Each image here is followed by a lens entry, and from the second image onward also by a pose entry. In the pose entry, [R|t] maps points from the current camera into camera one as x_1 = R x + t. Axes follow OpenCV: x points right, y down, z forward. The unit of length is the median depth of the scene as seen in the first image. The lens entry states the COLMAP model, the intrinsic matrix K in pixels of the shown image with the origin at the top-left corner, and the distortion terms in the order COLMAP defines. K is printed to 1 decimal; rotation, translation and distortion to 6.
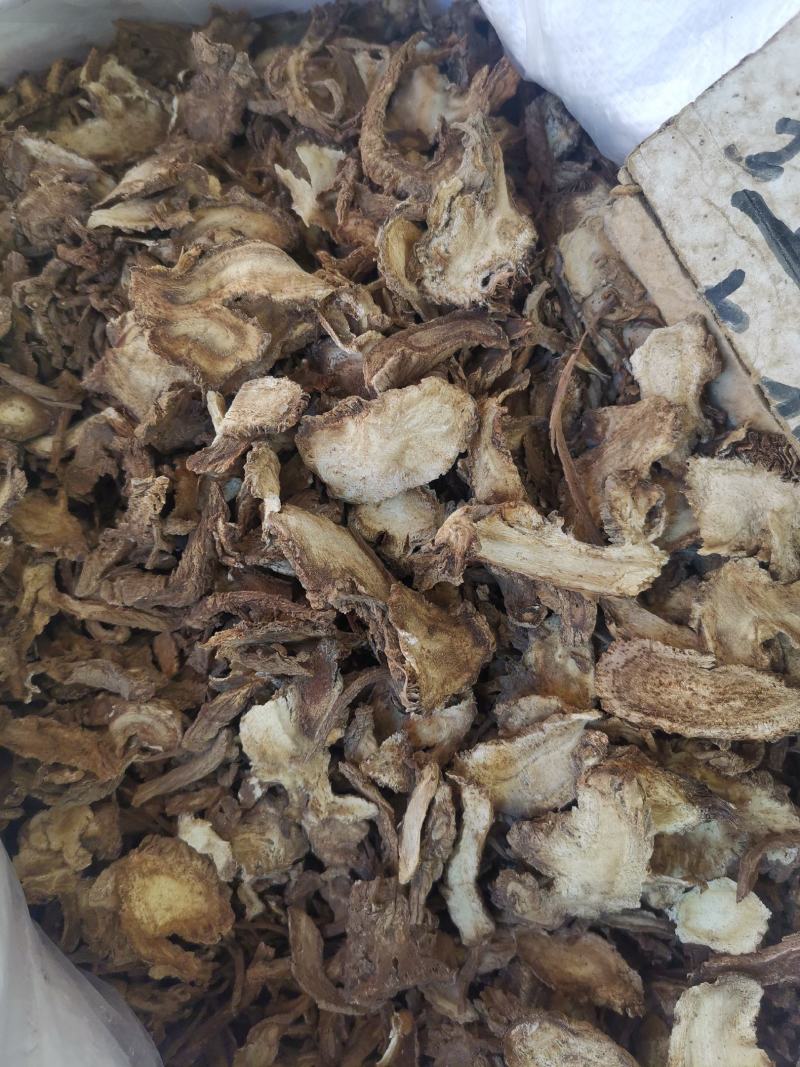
lens RADIAL K [[803.3, 0, 407.1], [0, 803.3, 539.1], [0, 0, 1]] dist [0.090832, -0.135237]
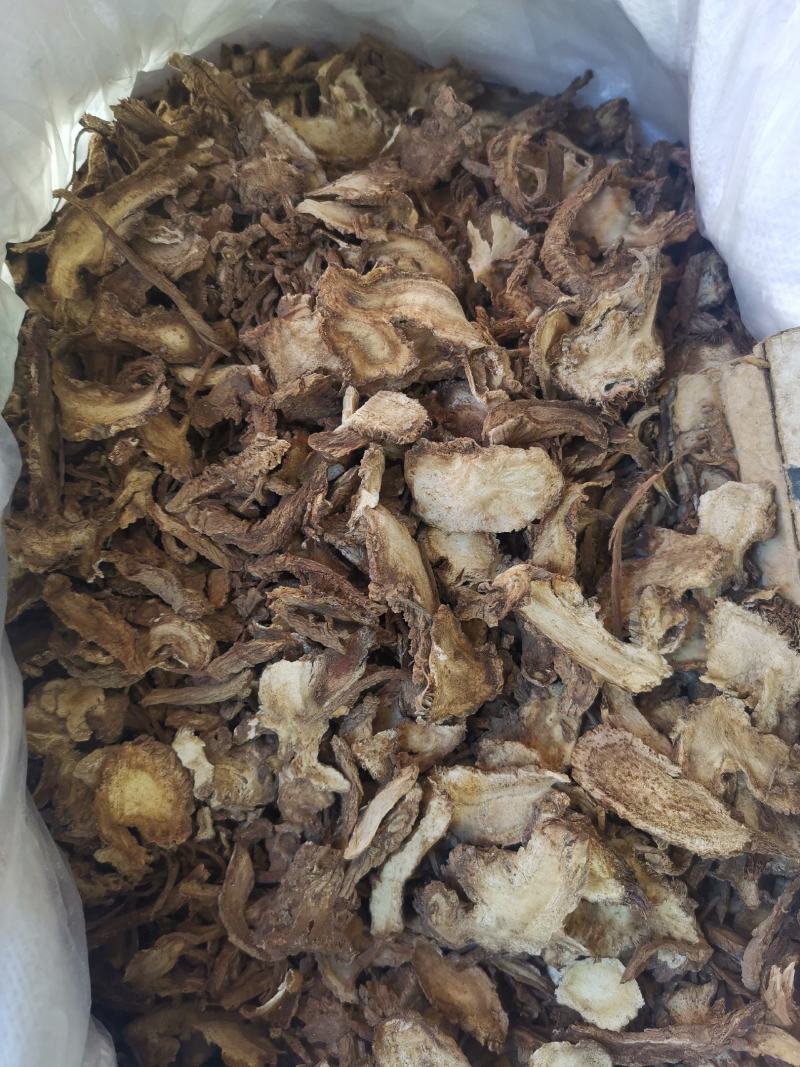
lens RADIAL K [[806.0, 0, 397.5], [0, 806.0, 546.8], [0, 0, 1]] dist [0.097469, -0.141662]
pose [[0.928653, 0.370559, 0.017021, -0.115457], [-0.369776, 0.928387, -0.036929, 0.042317], [-0.029487, 0.028000, 0.999173, -0.126330]]
